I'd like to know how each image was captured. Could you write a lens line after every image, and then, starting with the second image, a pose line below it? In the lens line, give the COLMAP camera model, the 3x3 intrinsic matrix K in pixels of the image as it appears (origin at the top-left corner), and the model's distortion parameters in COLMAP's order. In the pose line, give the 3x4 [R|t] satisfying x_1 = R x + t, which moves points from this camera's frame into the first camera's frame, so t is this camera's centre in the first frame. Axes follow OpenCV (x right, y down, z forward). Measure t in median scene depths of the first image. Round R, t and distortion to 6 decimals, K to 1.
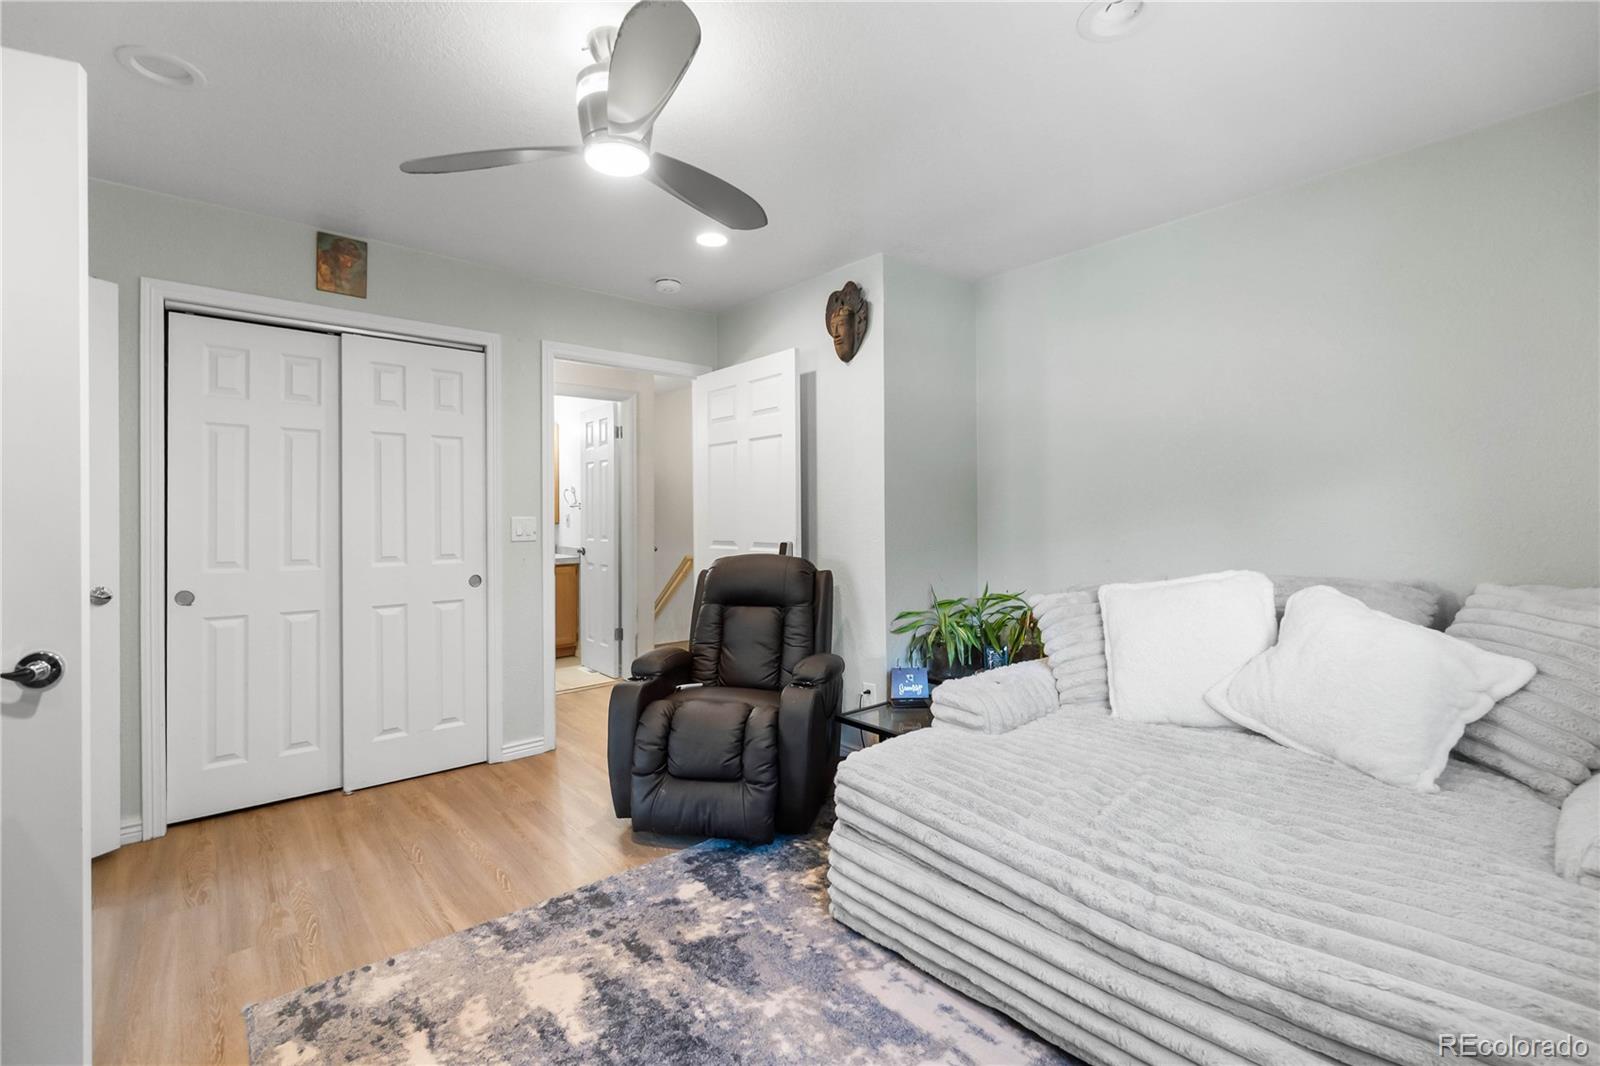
lens RADIAL K [[697.2, 0, 770.5], [0, 697.2, 517.8], [0, 0, 1]] dist [-0.005314, 0.000705]
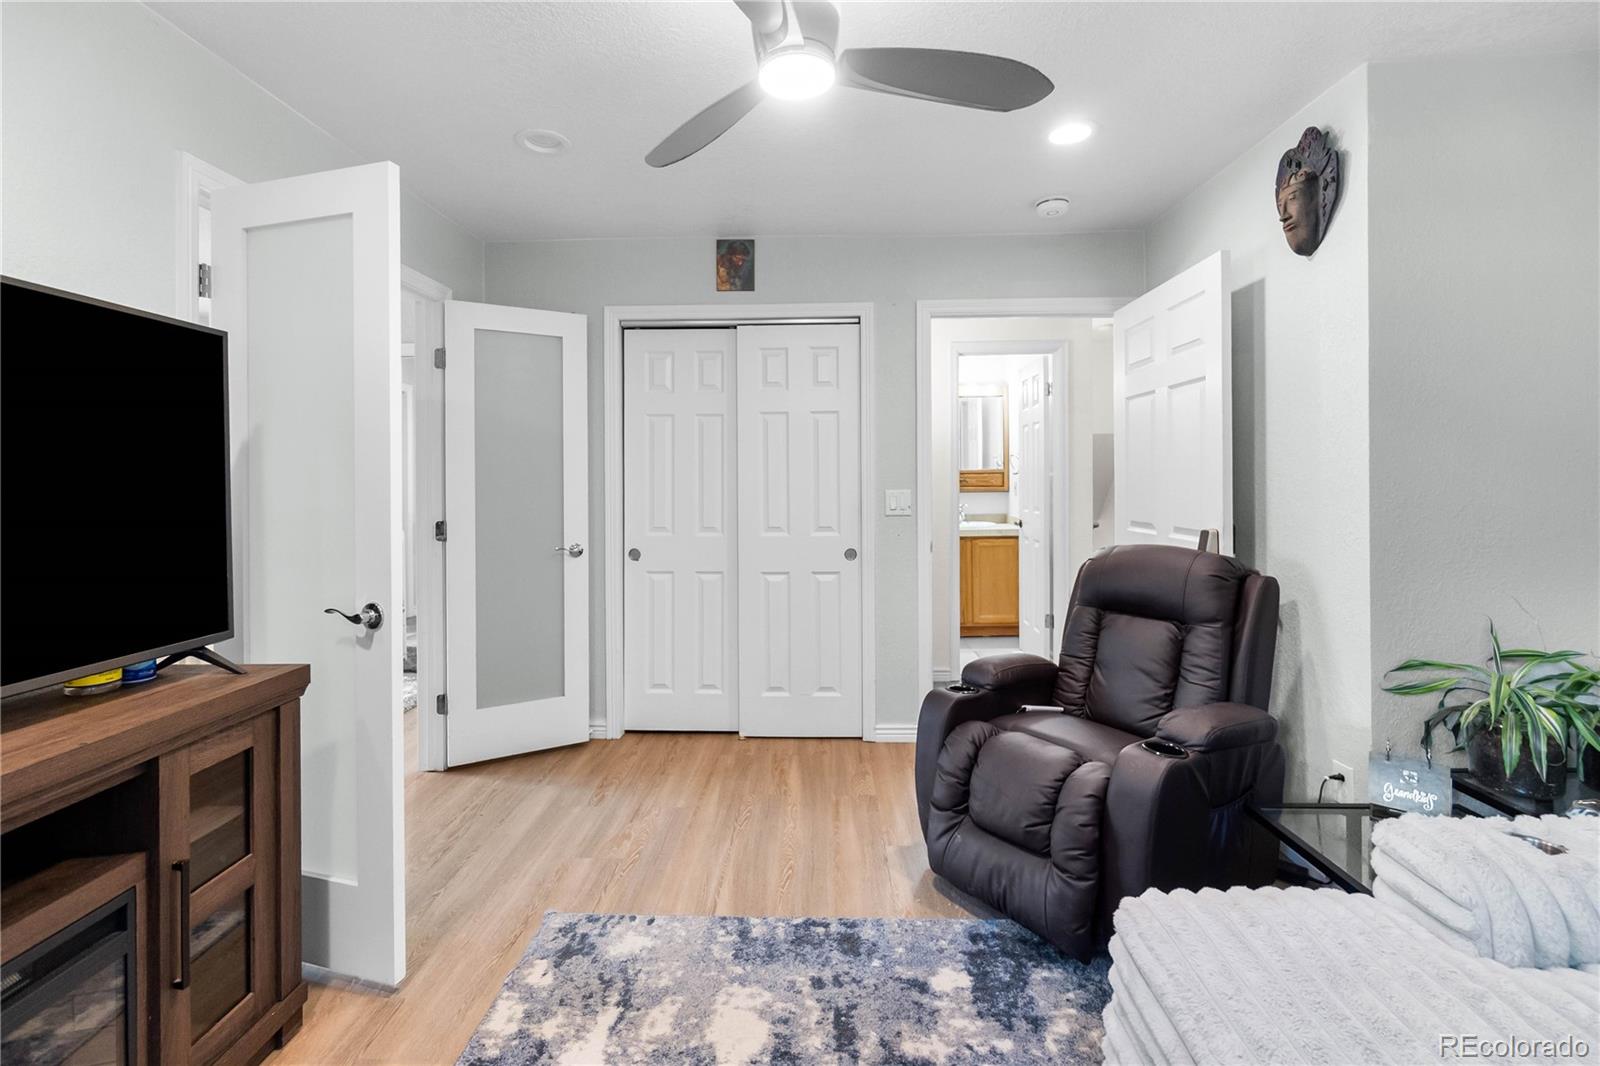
lens RADIAL K [[697.2, 0, 803.2], [0, 697.2, 480.5], [0, 0, 1]] dist [-0.005314, 0.000705]
pose [[0.747353, 0.001375, -0.664426, 0.218364], [0.002197, 0.999987, 0.004541, -0.022775], [0.664424, -0.004853, 0.747340, 0.244194]]
